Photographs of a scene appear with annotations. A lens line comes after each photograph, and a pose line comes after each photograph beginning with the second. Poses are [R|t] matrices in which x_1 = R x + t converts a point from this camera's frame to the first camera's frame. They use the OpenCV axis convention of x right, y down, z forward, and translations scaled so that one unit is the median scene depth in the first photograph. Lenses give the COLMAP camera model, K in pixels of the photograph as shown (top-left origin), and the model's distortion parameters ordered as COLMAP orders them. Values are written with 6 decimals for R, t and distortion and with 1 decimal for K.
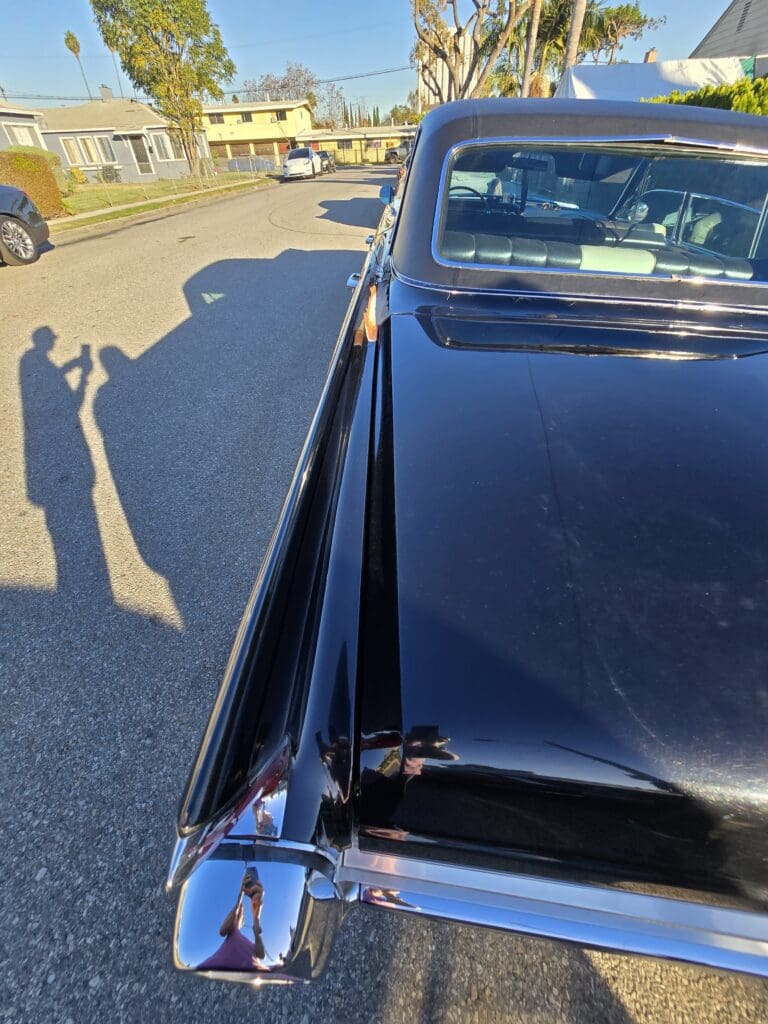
lens RADIAL K [[420.6, 0, 390.3], [0, 420.6, 506.2], [0, 0, 1]] dist [-0.009553, 0.003982]
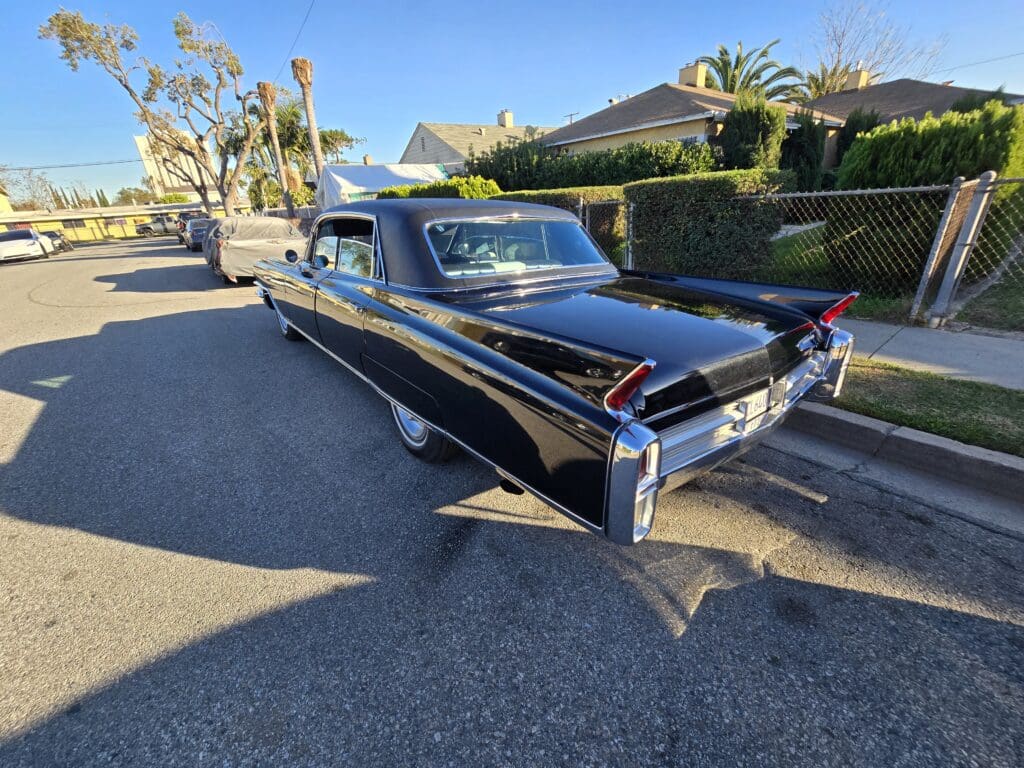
lens RADIAL K [[420.6, 0, 506.3], [0, 420.6, 377.9], [0, 0, 1]] dist [-0.009553, 0.003982]
pose [[0.763230, -0.271859, 0.586151, -0.047333], [0.449923, 0.874708, -0.180153, 0.012192], [-0.463735, 0.401221, 0.789919, -0.019161]]
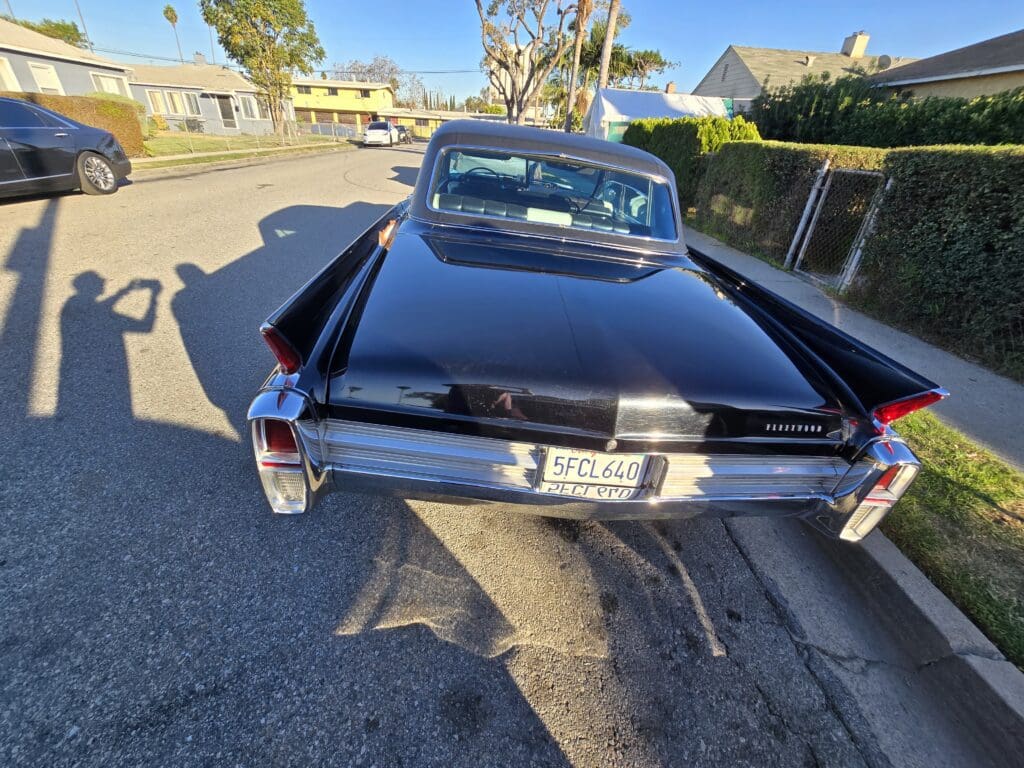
lens RADIAL K [[420.6, 0, 509.7], [0, 420.6, 378.1], [0, 0, 1]] dist [-0.009553, 0.003982]
pose [[0.991886, 0.028309, 0.123942, 0.013528], [-0.006247, 0.984568, -0.174890, 0.021399], [-0.126980, 0.172696, 0.976756, -0.031792]]
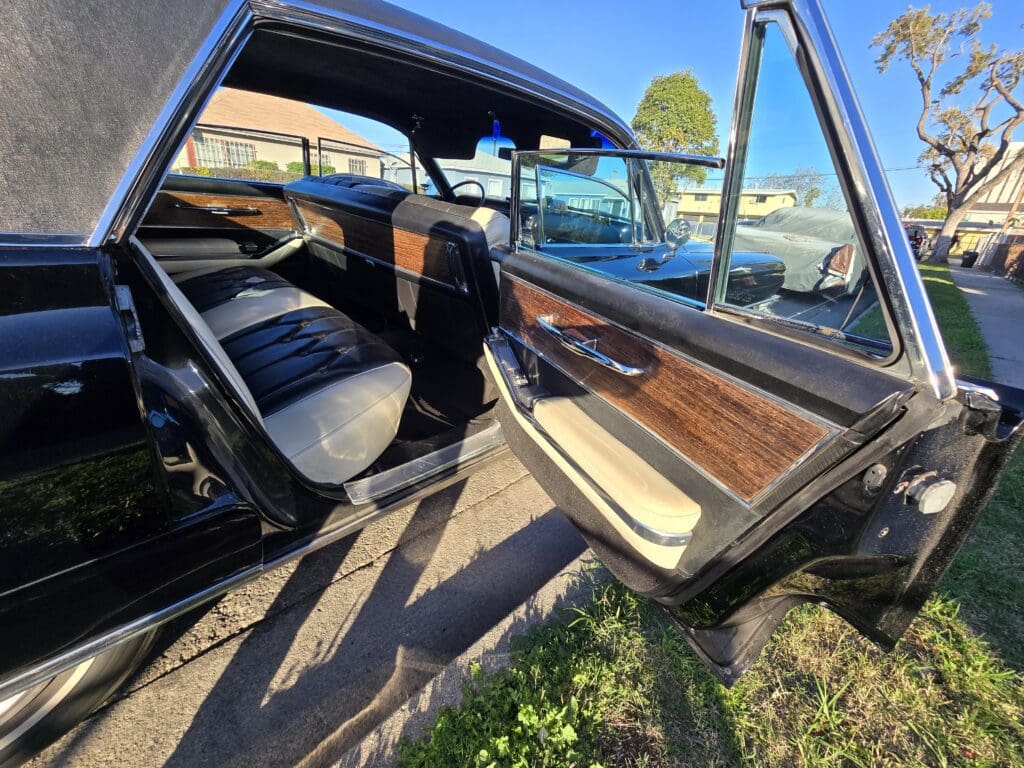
lens RADIAL K [[420.6, 0, 510.4], [0, 420.6, 378.2], [0, 0, 1]] dist [-0.009553, 0.003982]
pose [[0.745193, 0.321931, -0.583992, 0.110353], [-0.499401, 0.849766, -0.168811, -0.045071], [0.441911, 0.417443, 0.794012, 0.073827]]
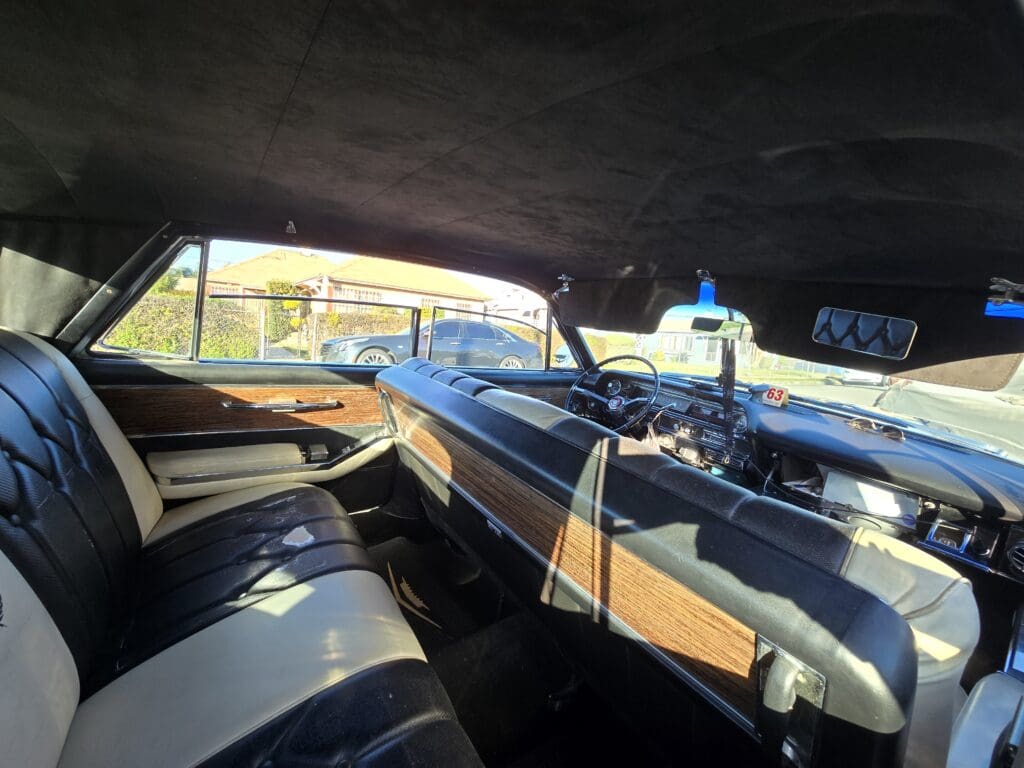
lens RADIAL K [[420.6, 0, 508.9], [0, 420.6, 380.5], [0, 0, 1]] dist [-0.009553, 0.003982]
pose [[0.593383, 0.159136, -0.789032, 0.066713], [-0.592399, 0.749988, -0.294246, -0.064502], [0.544940, 0.642023, 0.539303, 0.084955]]
